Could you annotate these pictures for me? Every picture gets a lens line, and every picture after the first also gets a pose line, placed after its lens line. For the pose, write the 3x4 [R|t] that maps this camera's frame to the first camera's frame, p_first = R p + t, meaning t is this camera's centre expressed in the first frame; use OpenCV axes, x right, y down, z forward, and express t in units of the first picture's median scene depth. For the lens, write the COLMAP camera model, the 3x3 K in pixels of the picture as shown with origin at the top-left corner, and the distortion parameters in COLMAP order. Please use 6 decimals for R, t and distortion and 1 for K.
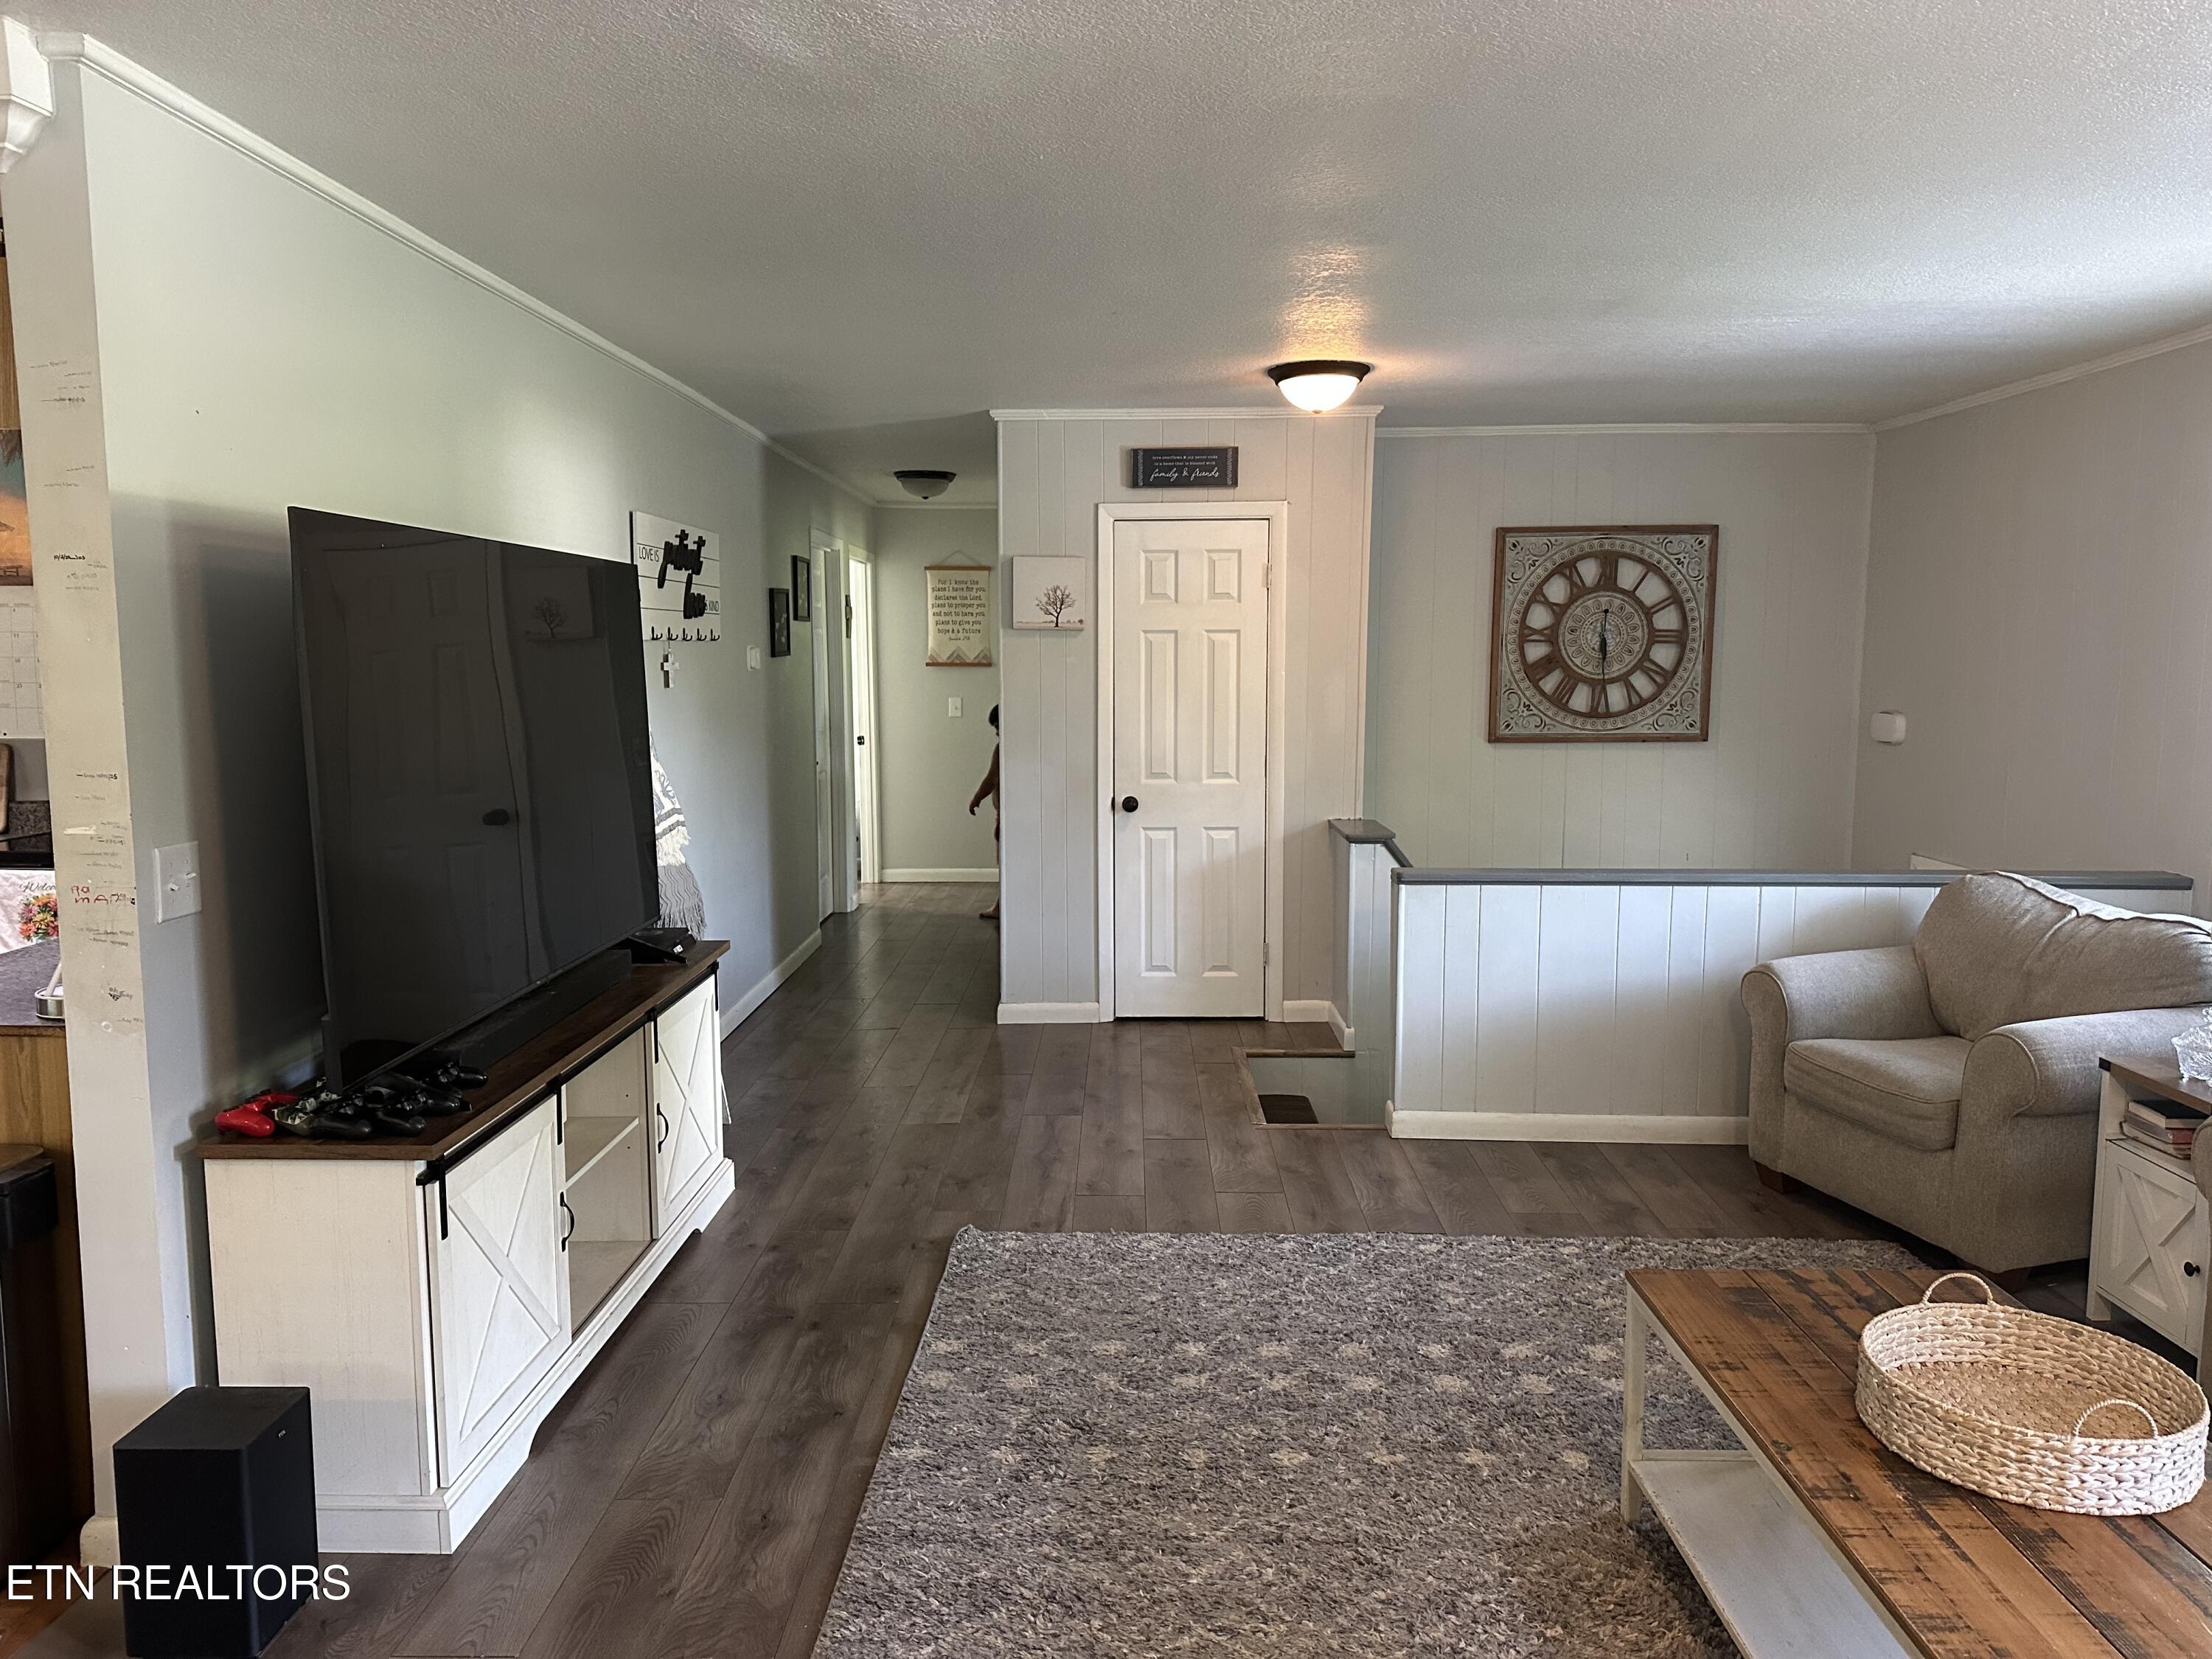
lens RADIAL K [[1554.6, 0, 1109.9], [0, 1554.6, 829.2], [0, 0, 1]] dist [0.033366, -0.046942]
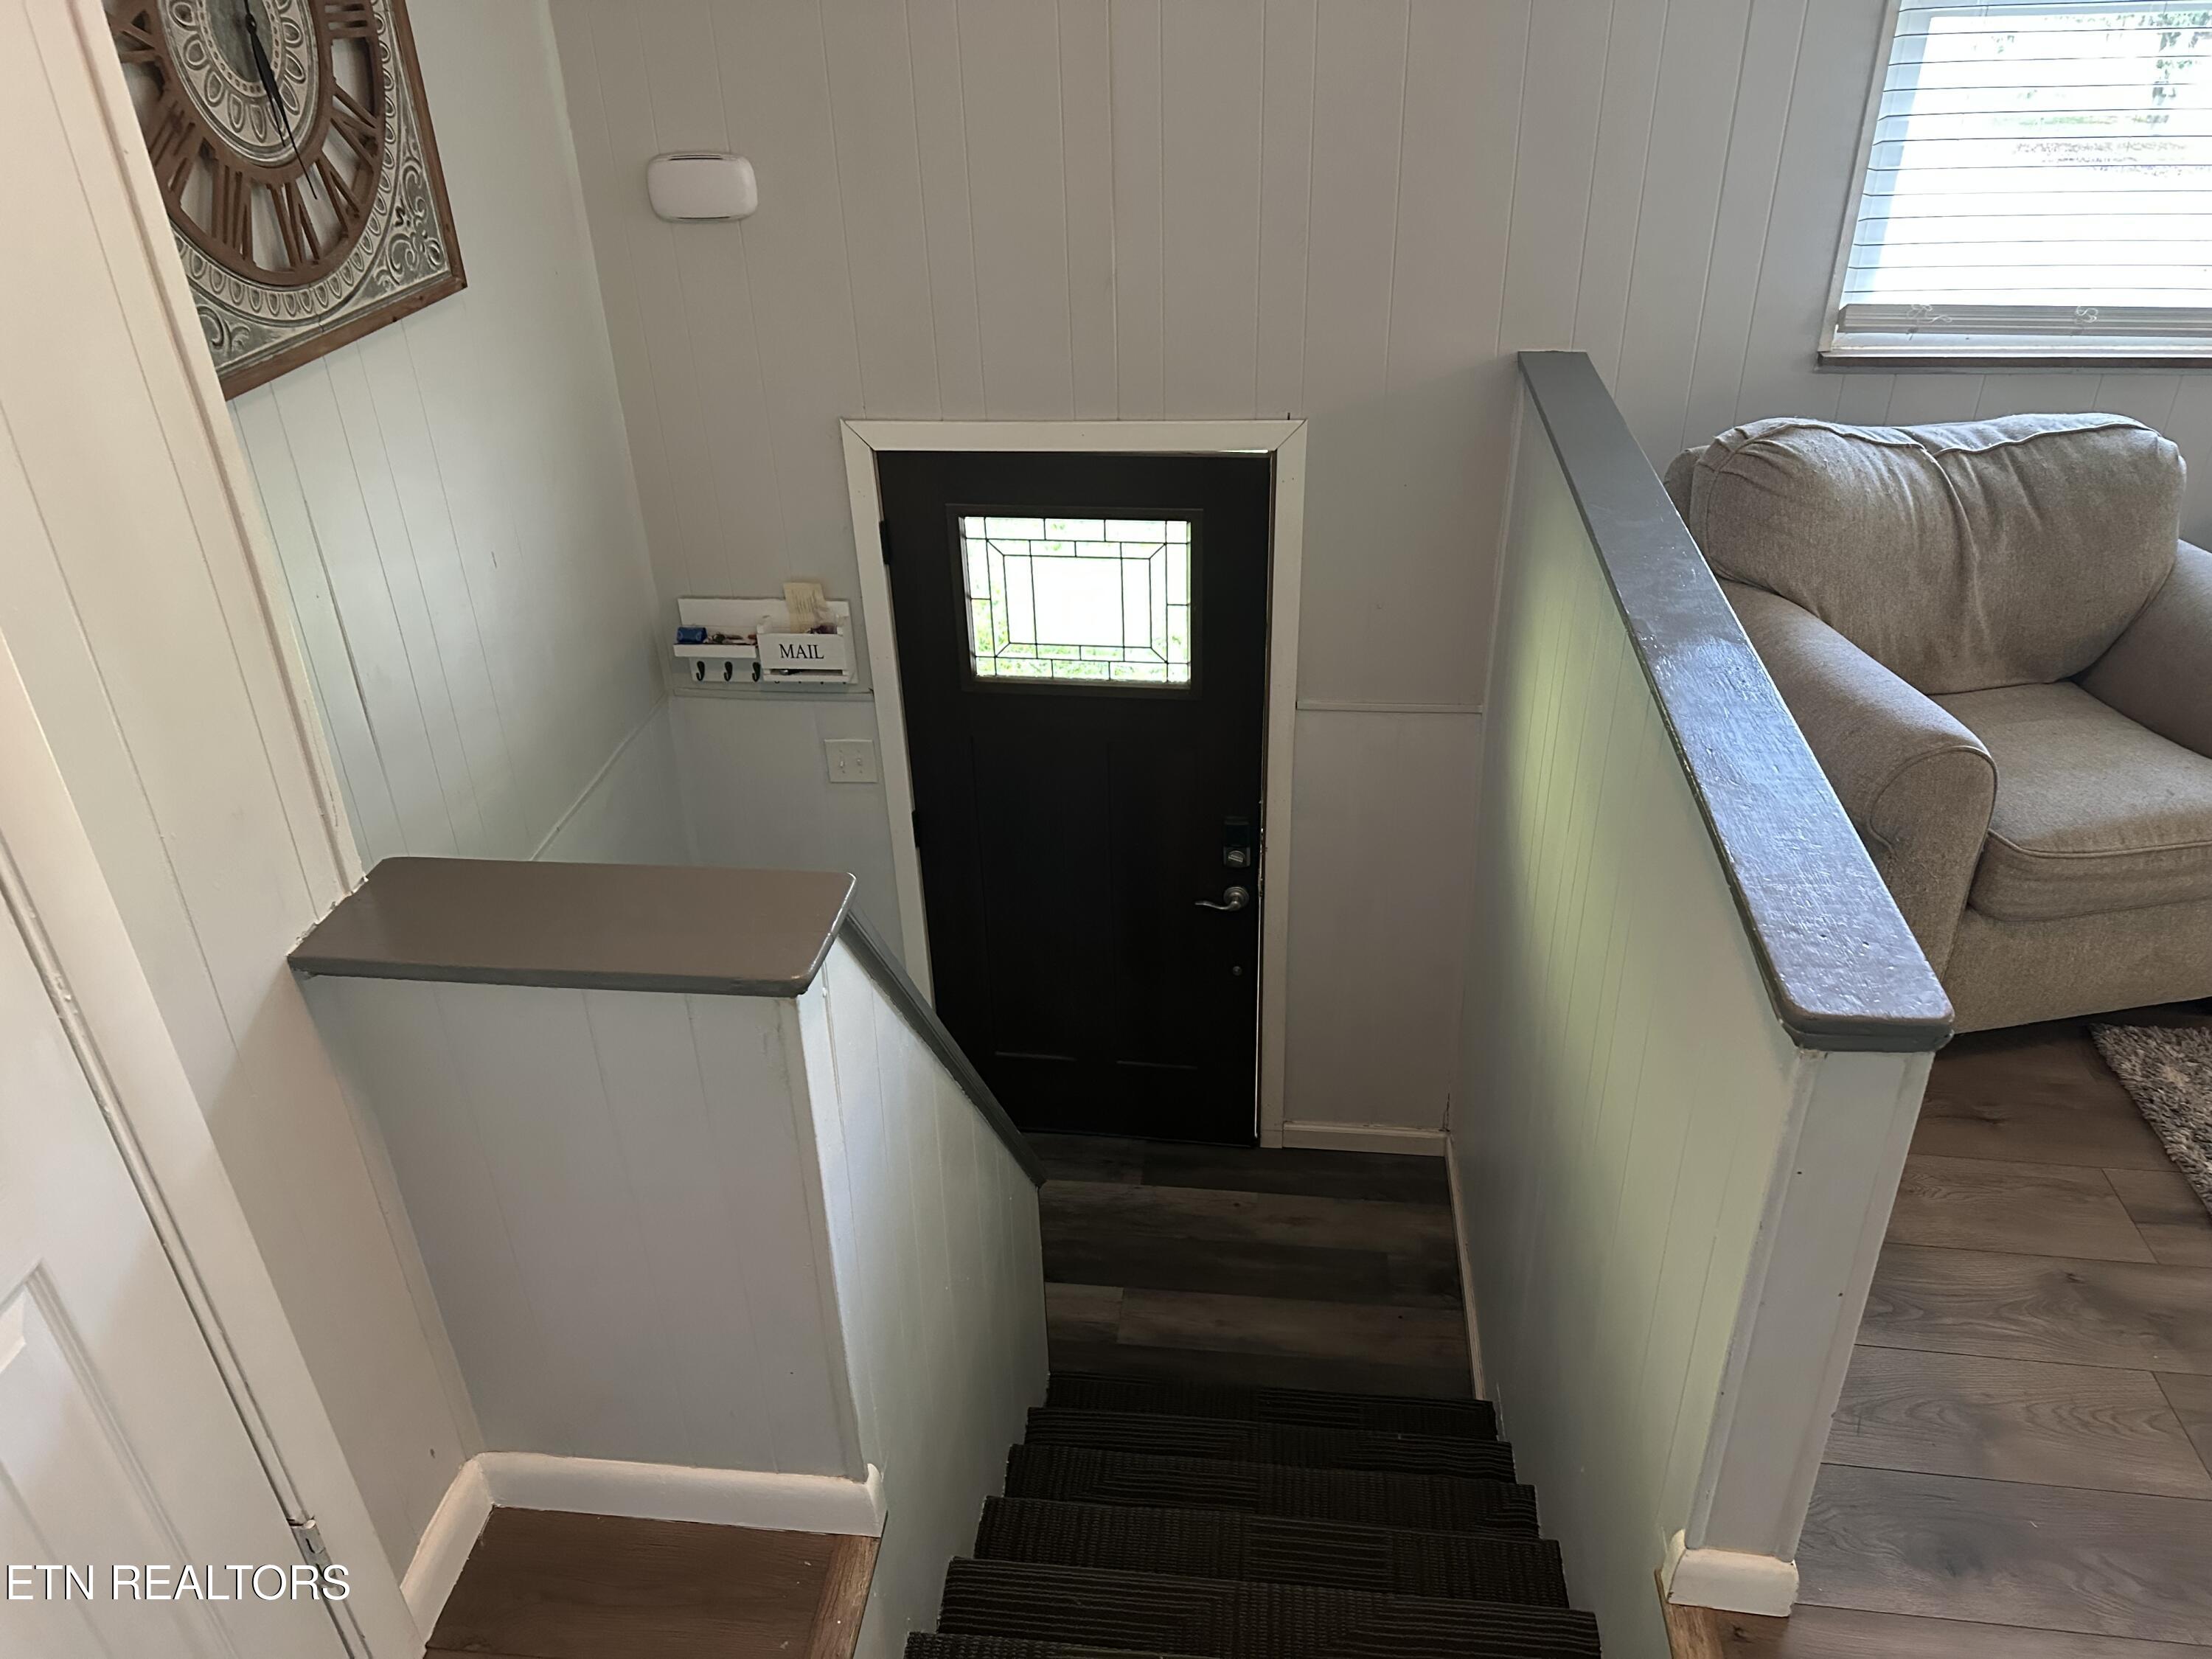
lens RADIAL K [[1554.6, 0, 1107.2], [0, 1554.6, 825.3], [0, 0, 1]] dist [0.033366, -0.046942]
pose [[0.101545, -0.504618, 0.857350, -0.036000], [0.144075, 0.860179, 0.489219, -0.110647], [-0.984343, 0.073844, 0.160050, 0.756287]]
